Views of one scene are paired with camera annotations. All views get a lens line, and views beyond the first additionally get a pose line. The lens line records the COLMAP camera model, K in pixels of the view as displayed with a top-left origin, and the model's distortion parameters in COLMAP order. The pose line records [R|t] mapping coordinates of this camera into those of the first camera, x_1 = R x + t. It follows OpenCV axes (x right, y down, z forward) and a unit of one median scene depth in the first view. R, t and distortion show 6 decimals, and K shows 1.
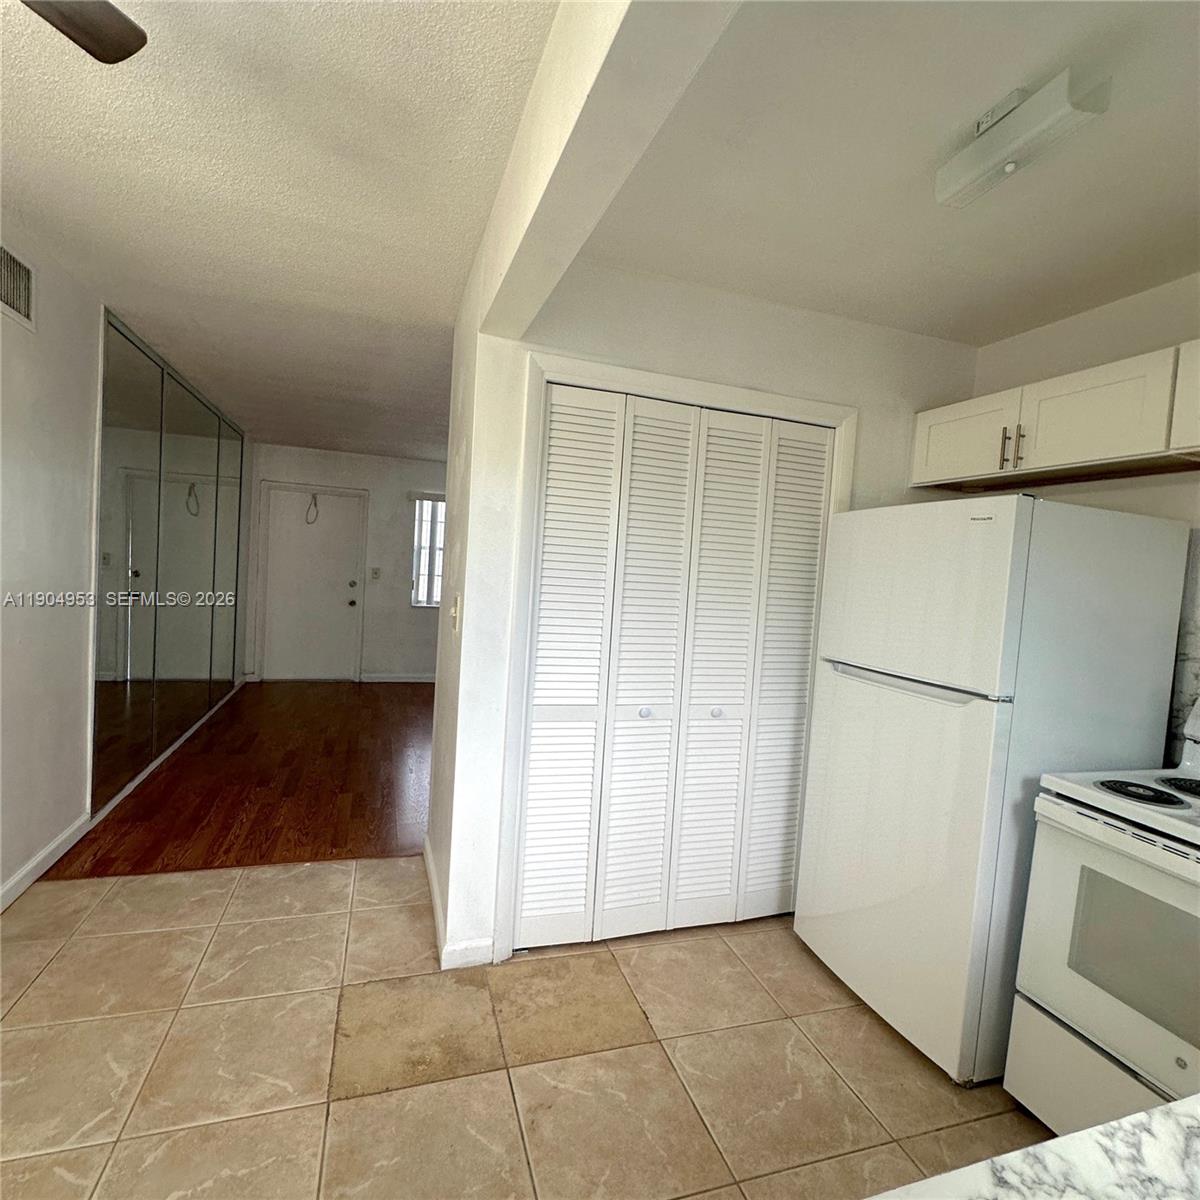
lens RADIAL K [[639.5, 0, 600.0], [0, 639.5, 600.0], [0, 0, 1]] dist [-0.000868, -0.000095]
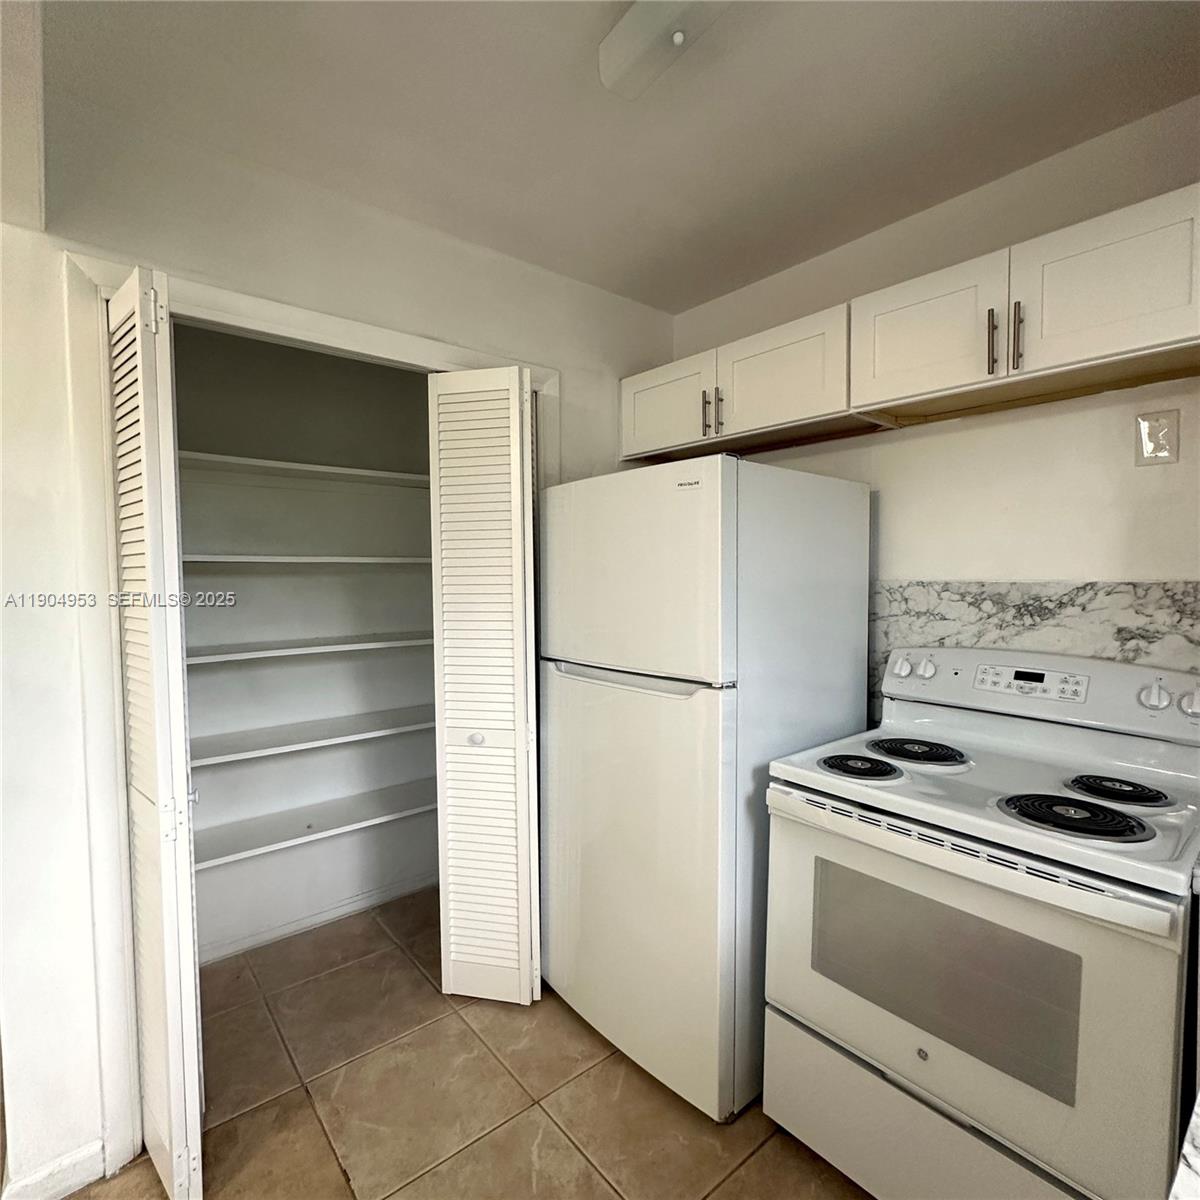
lens RADIAL K [[639.5, 0, 600.0], [0, 639.5, 600.0], [0, 0, 1]] dist [-0.000868, -0.000095]
pose [[0.926162, -0.089548, 0.366339, 0.135674], [0.087803, 0.995907, 0.021461, 0.002234], [-0.366761, 0.012290, 0.930234, 0.210193]]
